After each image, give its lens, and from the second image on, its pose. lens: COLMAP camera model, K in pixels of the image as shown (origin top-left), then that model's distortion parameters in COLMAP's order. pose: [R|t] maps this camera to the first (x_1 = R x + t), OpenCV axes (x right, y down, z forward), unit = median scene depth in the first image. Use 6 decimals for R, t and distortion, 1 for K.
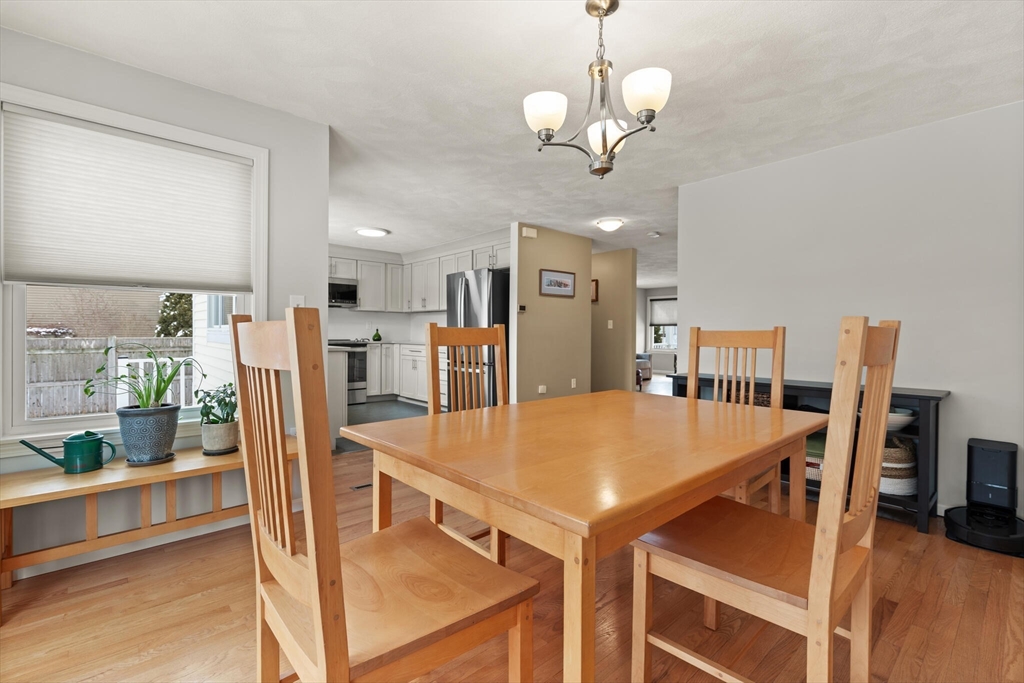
lens RADIAL K [[464.7, 0, 518.0], [0, 464.7, 338.8], [0, 0, 1]] dist [0.001687, 0.000031]
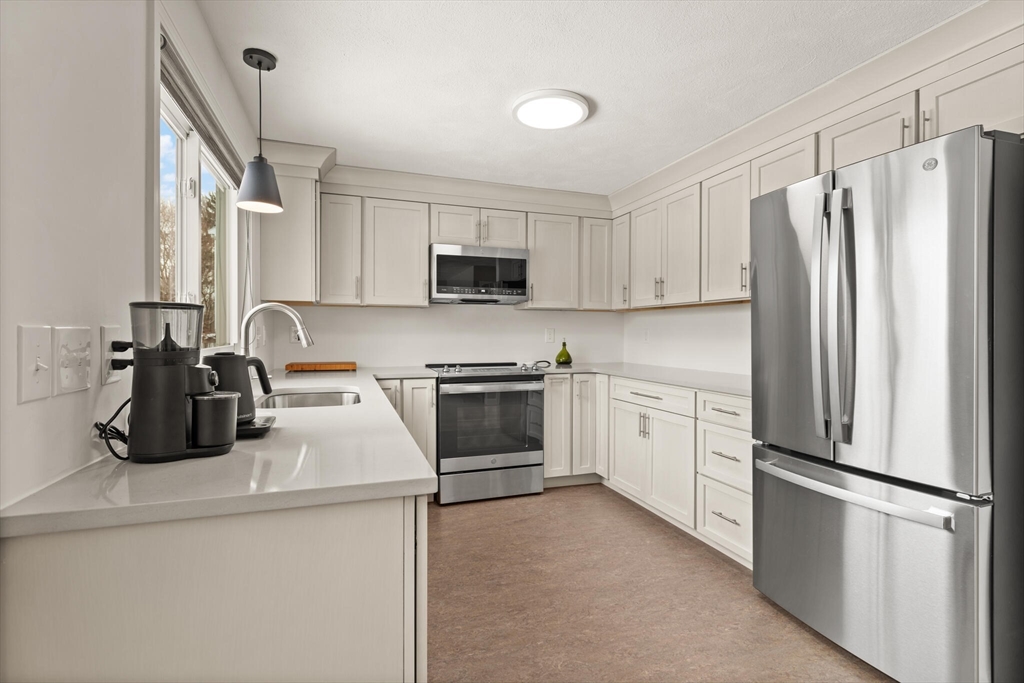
lens RADIAL K [[490.8, 0, 514.0], [0, 490.8, 337.1], [0, 0, 1]] dist [0.000386, 0.000018]
pose [[0.920822, -0.002618, -0.389974, -0.144434], [-0.000228, 0.999974, -0.007253, -0.024708], [0.389983, 0.006768, 0.920797, 0.486063]]
